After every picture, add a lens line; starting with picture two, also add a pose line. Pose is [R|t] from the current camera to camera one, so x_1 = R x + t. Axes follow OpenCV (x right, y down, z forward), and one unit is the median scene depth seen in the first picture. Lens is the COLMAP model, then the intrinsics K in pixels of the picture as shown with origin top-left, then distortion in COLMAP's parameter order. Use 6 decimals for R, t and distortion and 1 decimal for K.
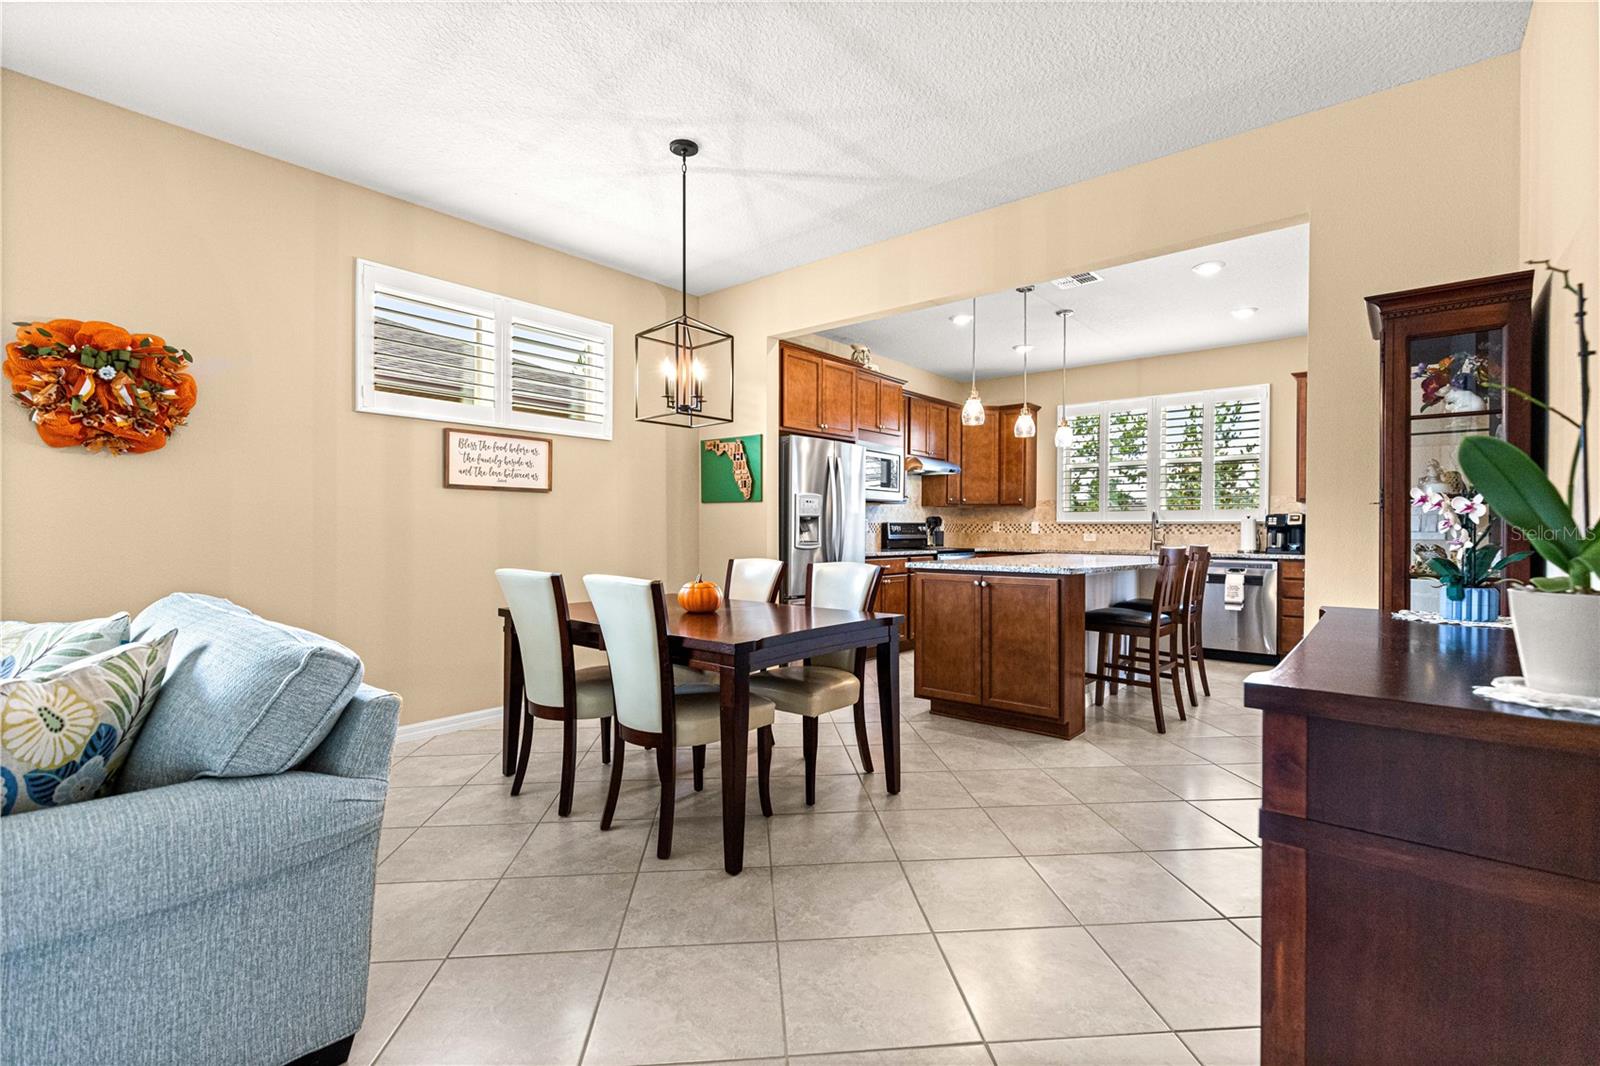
lens RADIAL K [[722.1, 0, 808.8], [0, 722.1, 534.3], [0, 0, 1]] dist [0.002328, -0.000011]
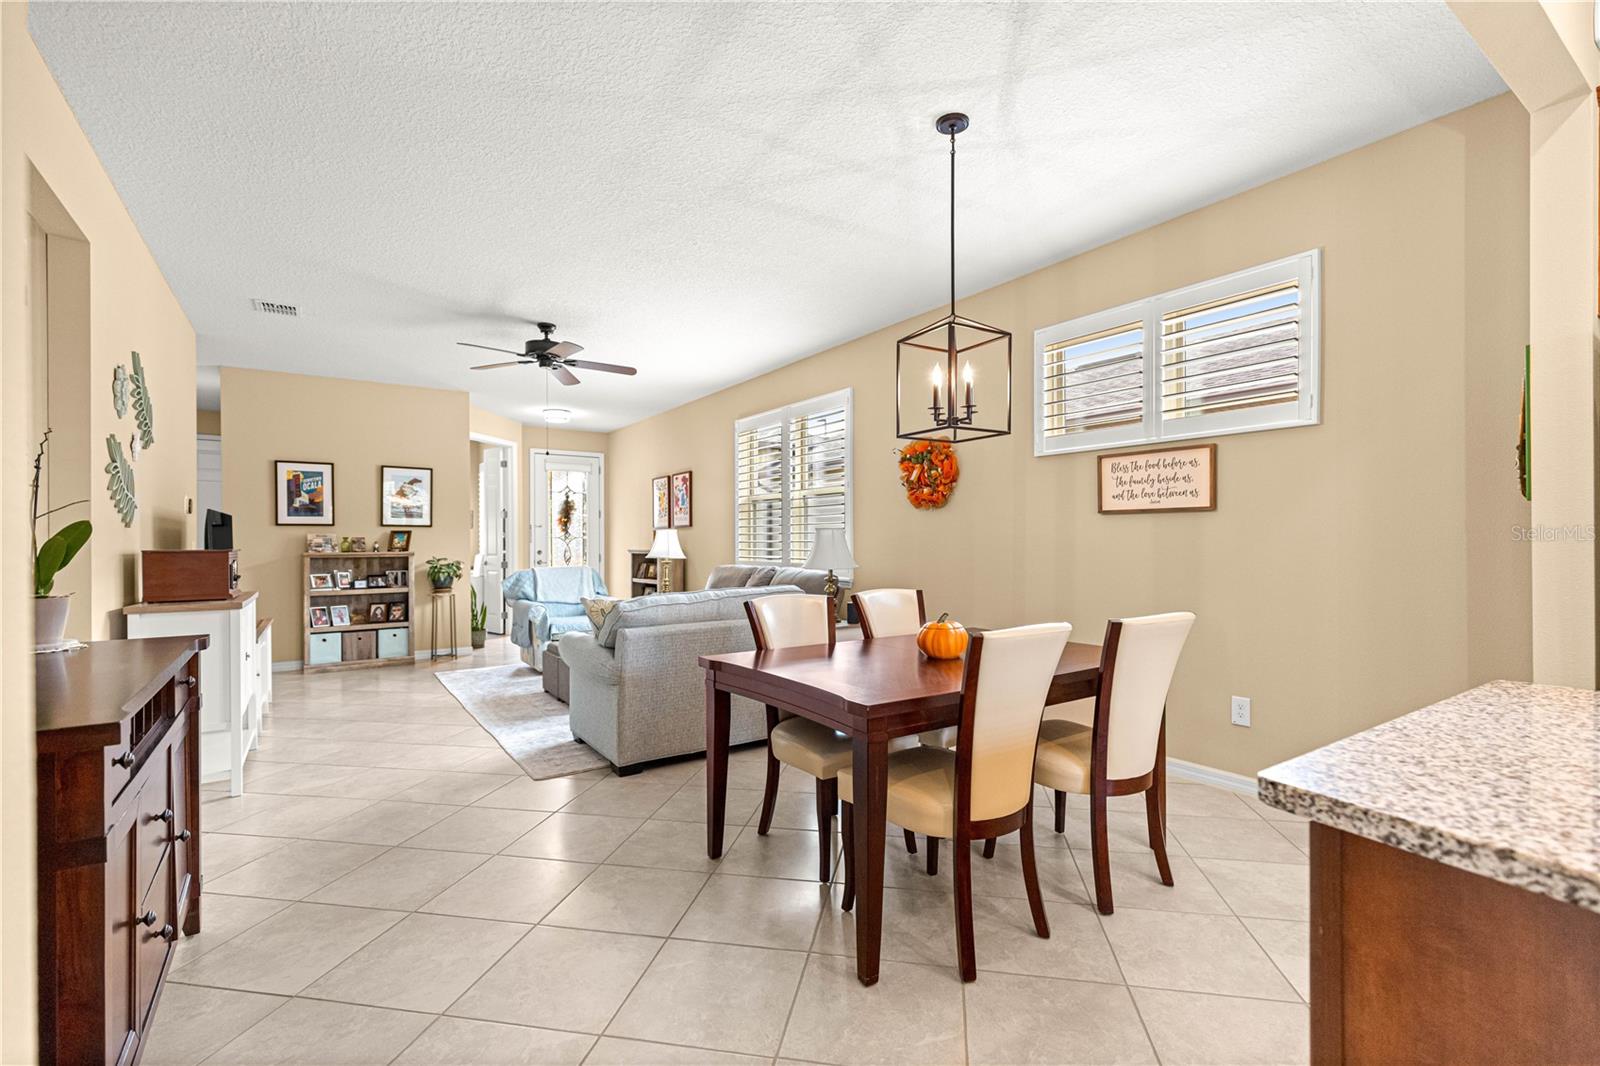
lens RADIAL K [[722.1, 0, 809.0], [0, 722.1, 542.2], [0, 0, 1]] dist [0.002328, -0.000011]
pose [[-0.276310, -0.000394, -0.961069, 0.817962], [-0.007222, 0.999973, 0.001667, -0.033542], [0.961041, 0.007402, -0.276305, 1.235500]]
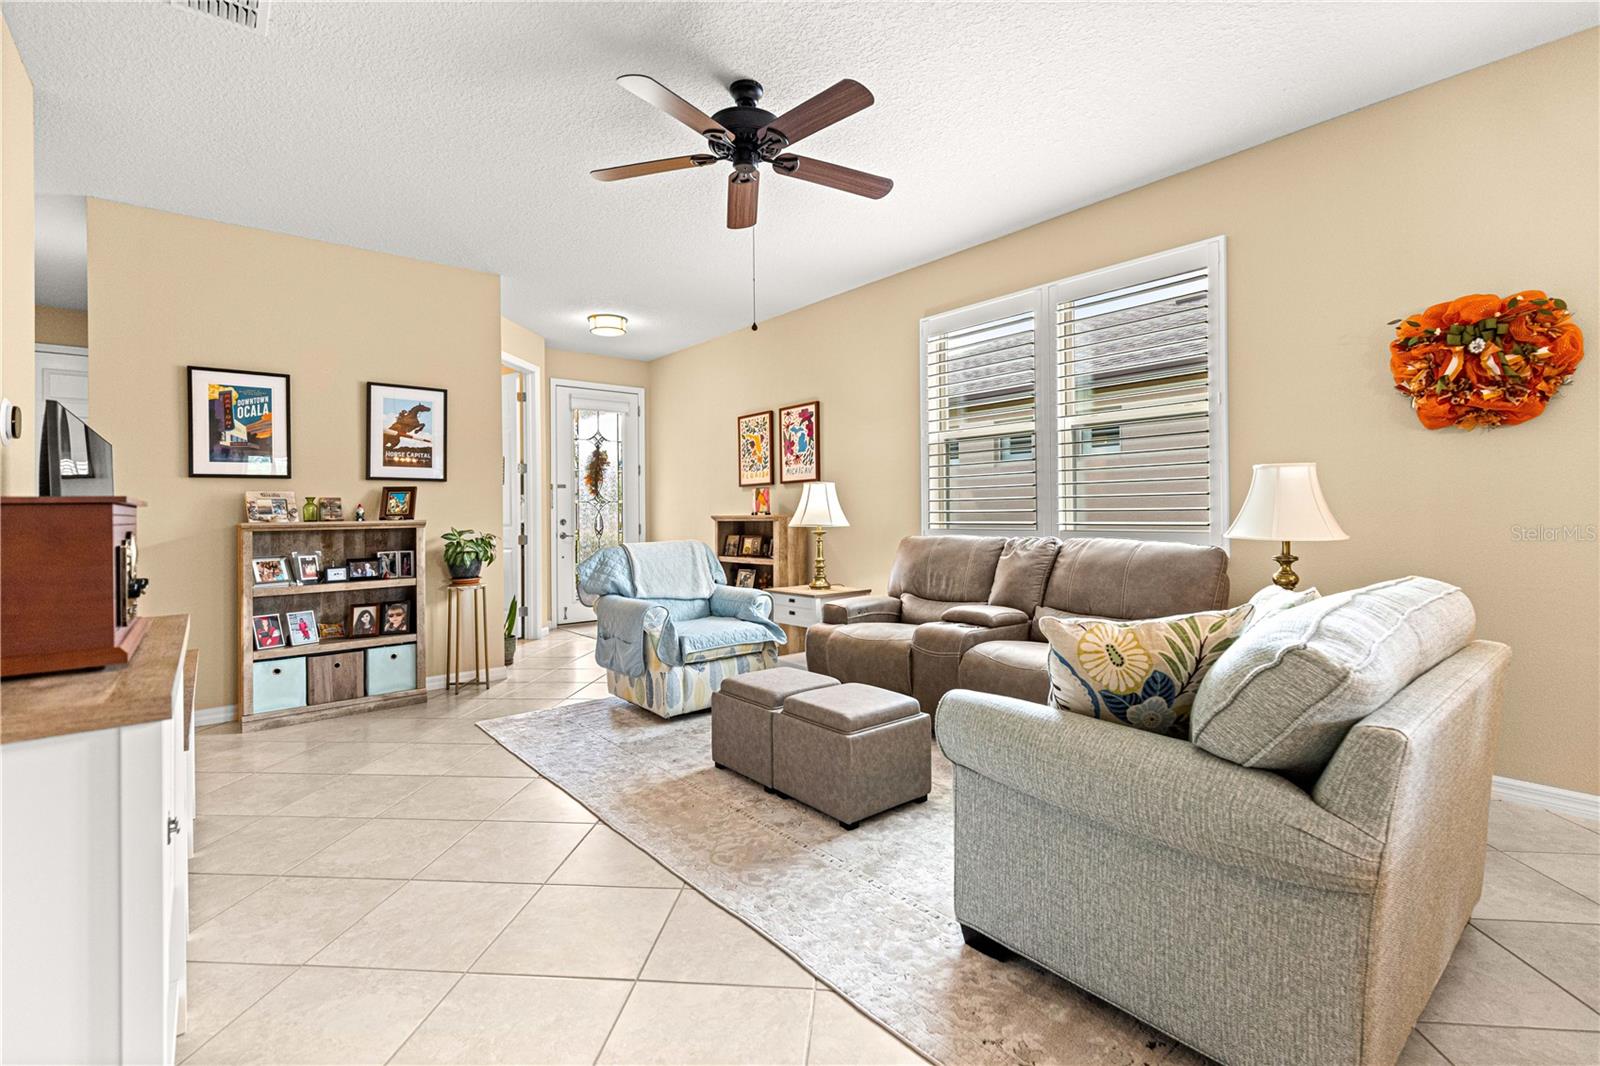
lens RADIAL K [[722.1, 0, 793.6], [0, 722.1, 505.3], [0, 0, 1]] dist [0.002328, -0.000011]
pose [[-0.190677, -0.008302, -0.981618, 0.155191], [0.001716, 0.999960, -0.008790, -0.003335], [0.981651, -0.003360, -0.190655, 0.291643]]
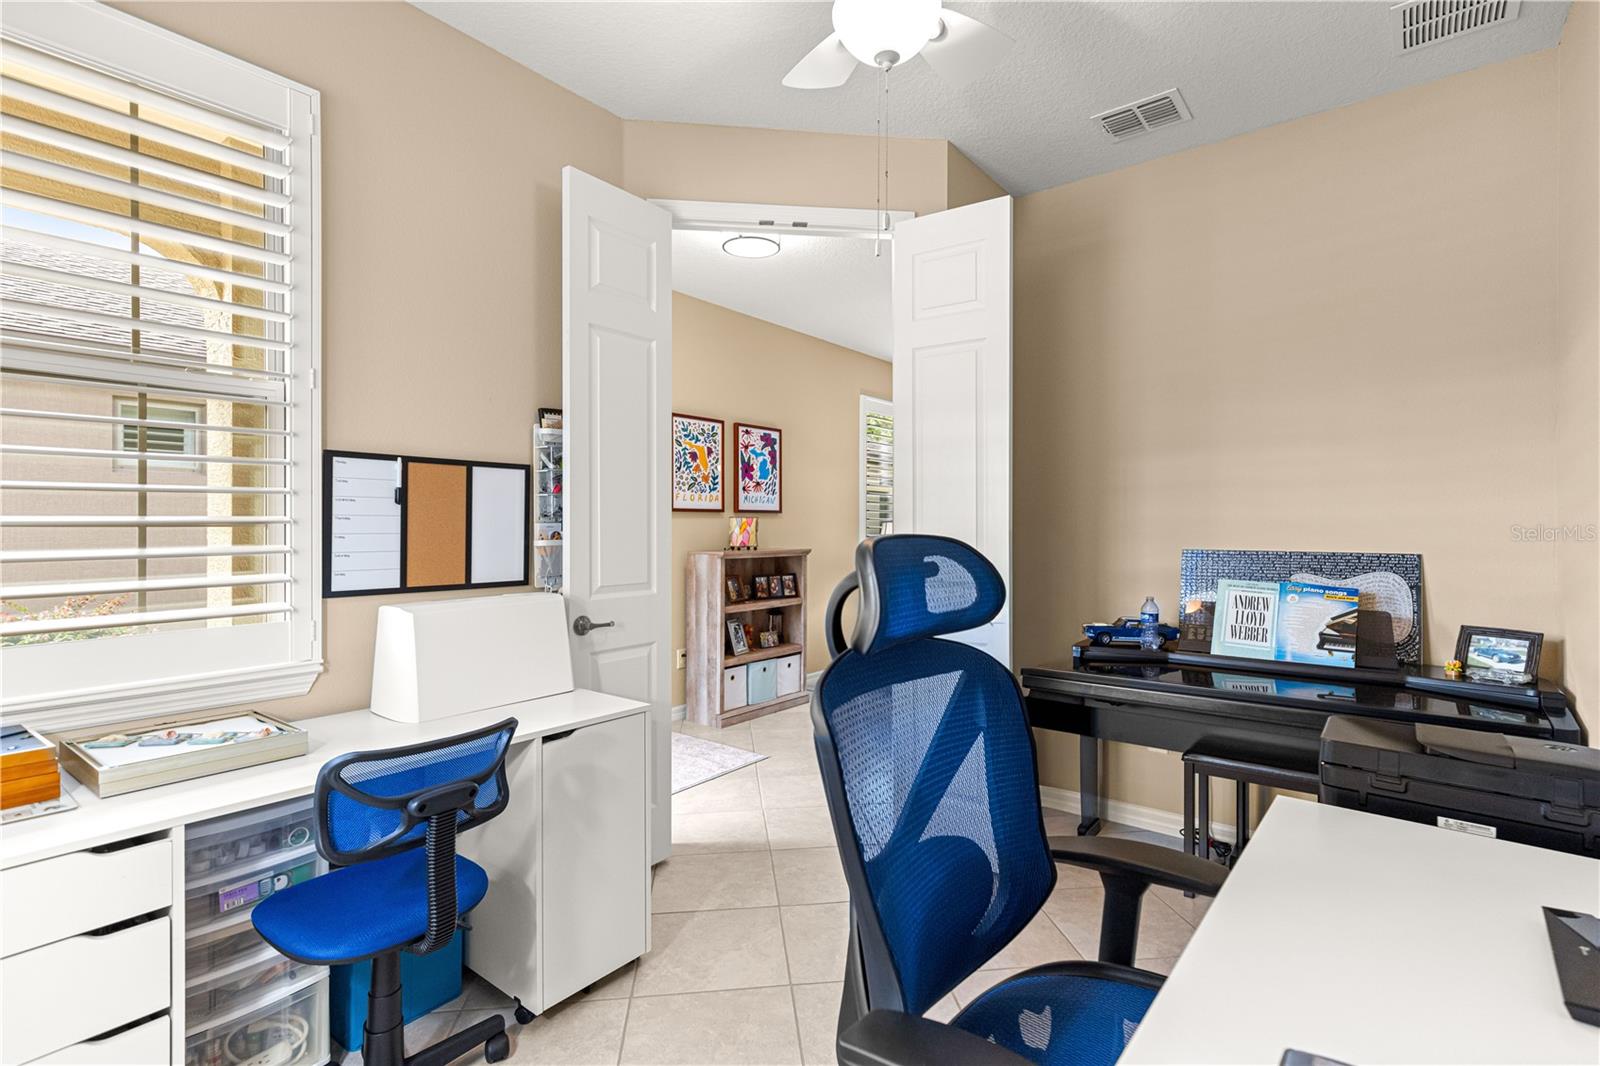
lens RADIAL K [[725.3, 0, 800.6], [0, 725.3, 529.7], [0, 0, 1]] dist [0.000384, -0.000111]
pose [[0.999984, 0.003540, -0.004489, -1.775320], [-0.003575, 0.999963, -0.007796, -0.028741], [0.004462, 0.007812, 0.999960, -1.970134]]
